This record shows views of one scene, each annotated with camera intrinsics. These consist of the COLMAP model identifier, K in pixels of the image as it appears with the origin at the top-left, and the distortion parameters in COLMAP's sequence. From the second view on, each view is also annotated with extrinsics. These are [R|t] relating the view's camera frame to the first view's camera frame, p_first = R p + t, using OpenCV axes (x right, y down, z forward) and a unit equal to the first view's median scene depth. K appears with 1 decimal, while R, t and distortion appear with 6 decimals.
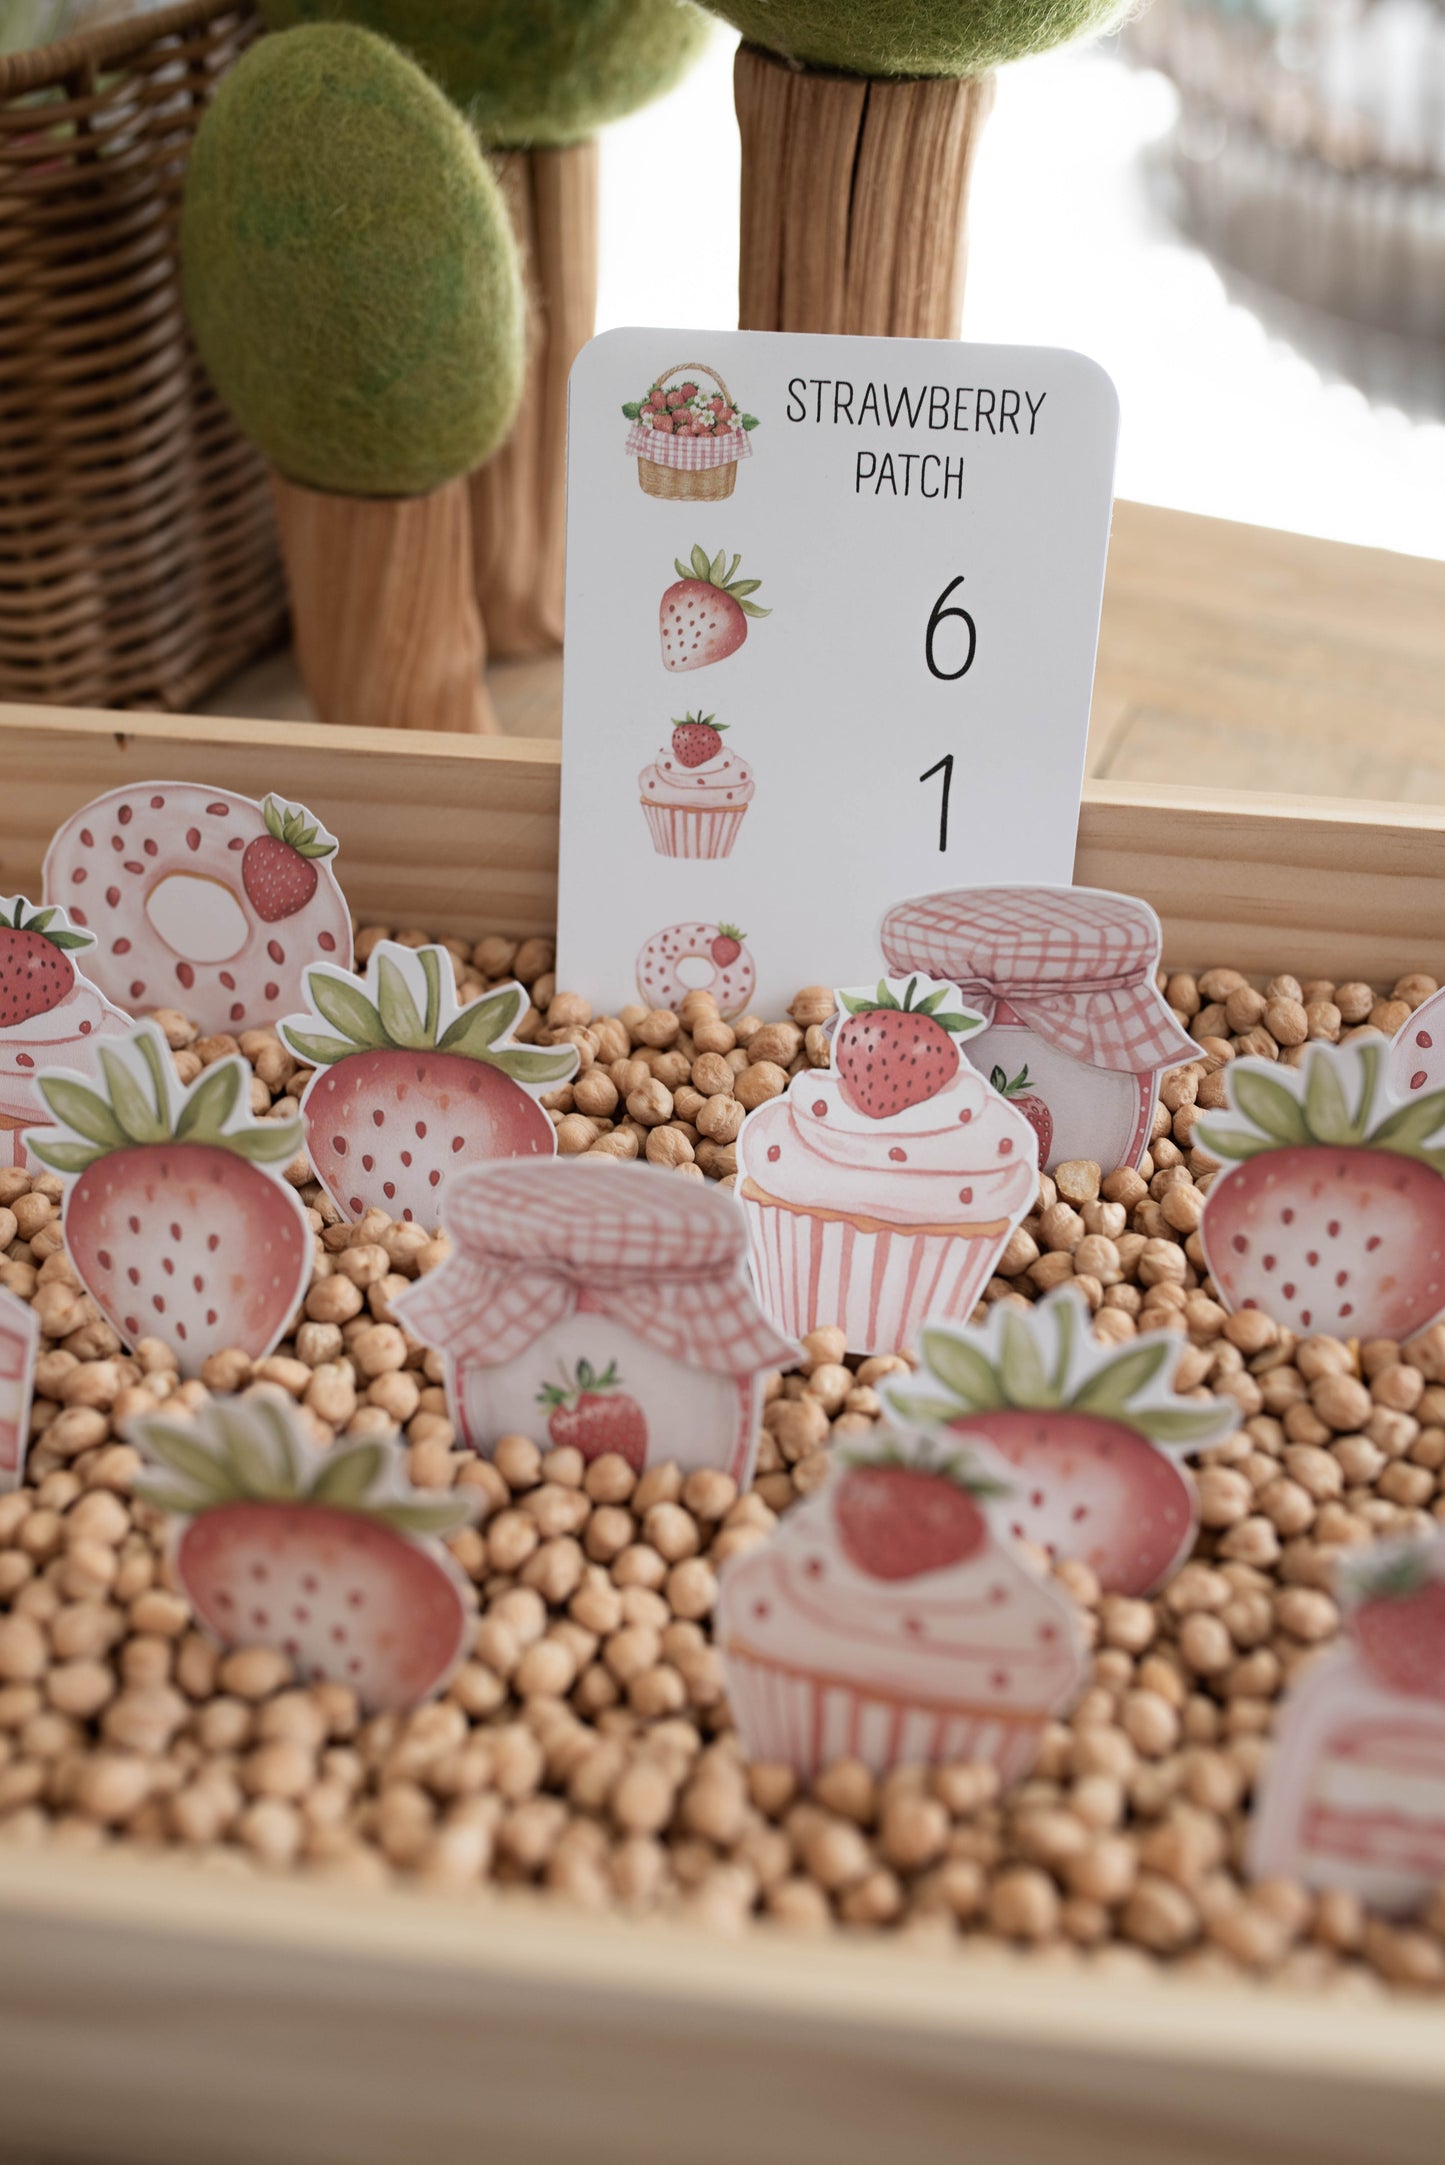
lens RADIAL K [[2167.5, 0, 722.5], [0, 2167.5, 1082.5], [0, 0, 1]] dist [-0.077557, 0.111530]
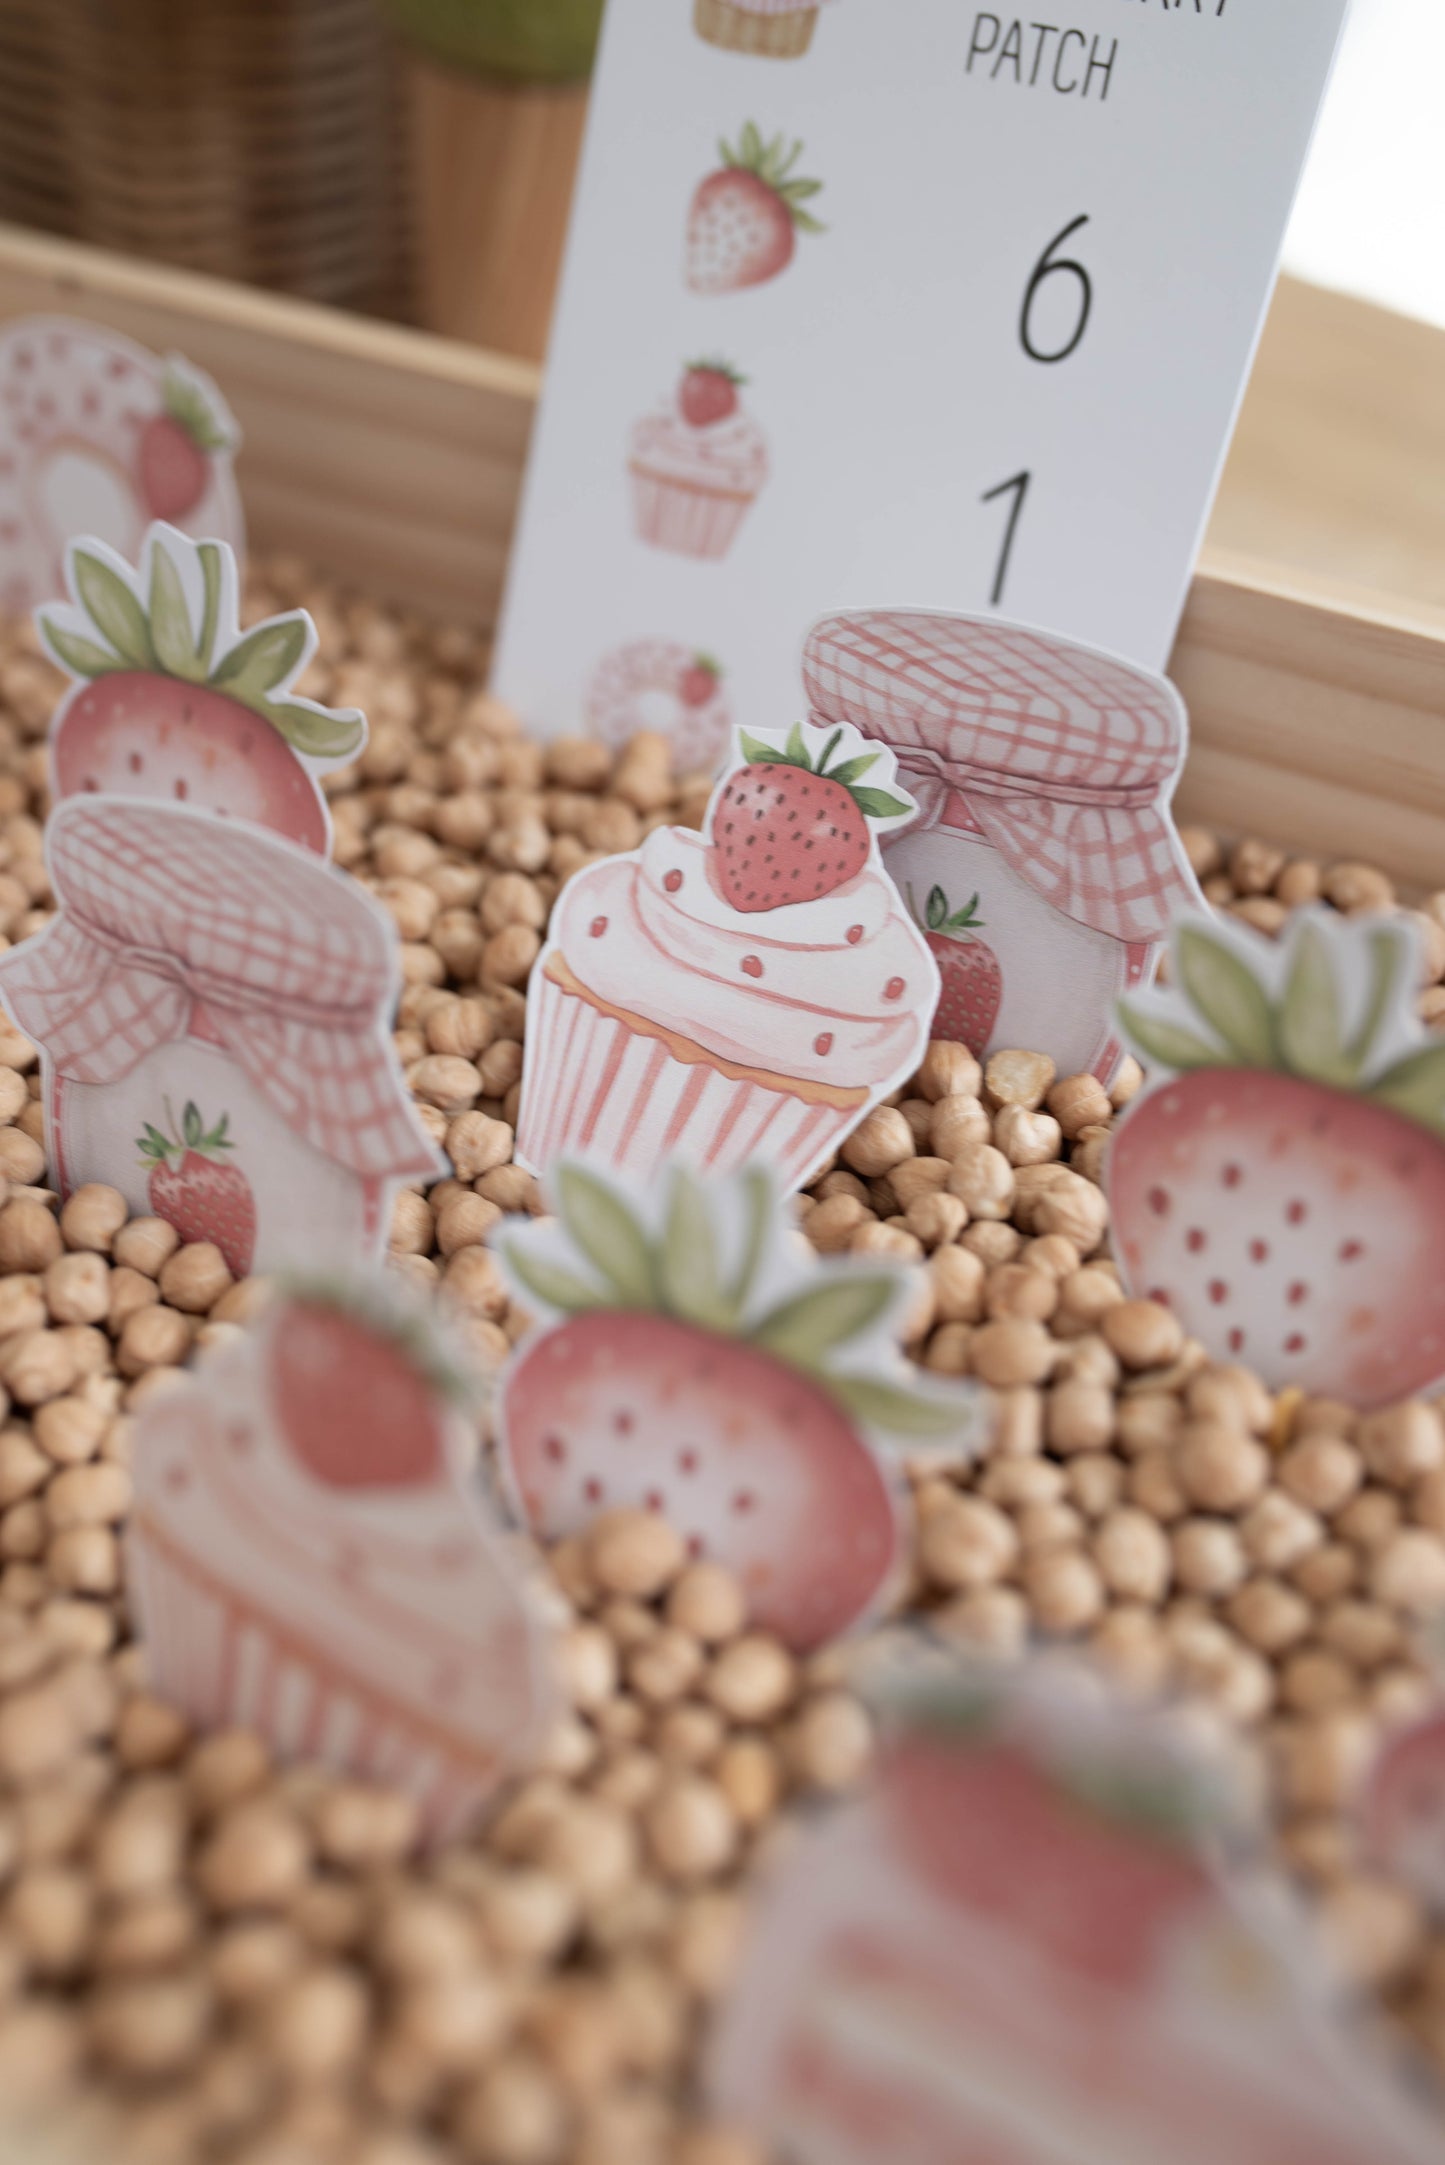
lens RADIAL K [[2216.8, 0, 722.5], [0, 2216.8, 1082.5], [0, 0, 1]] dist [-0.078359, 0.095604]
pose [[0.940668, 0.250853, -0.228508, 0.259558], [-0.248069, 0.967861, 0.041309, 0.044829], [0.231526, 0.017828, 0.972665, 0.308868]]
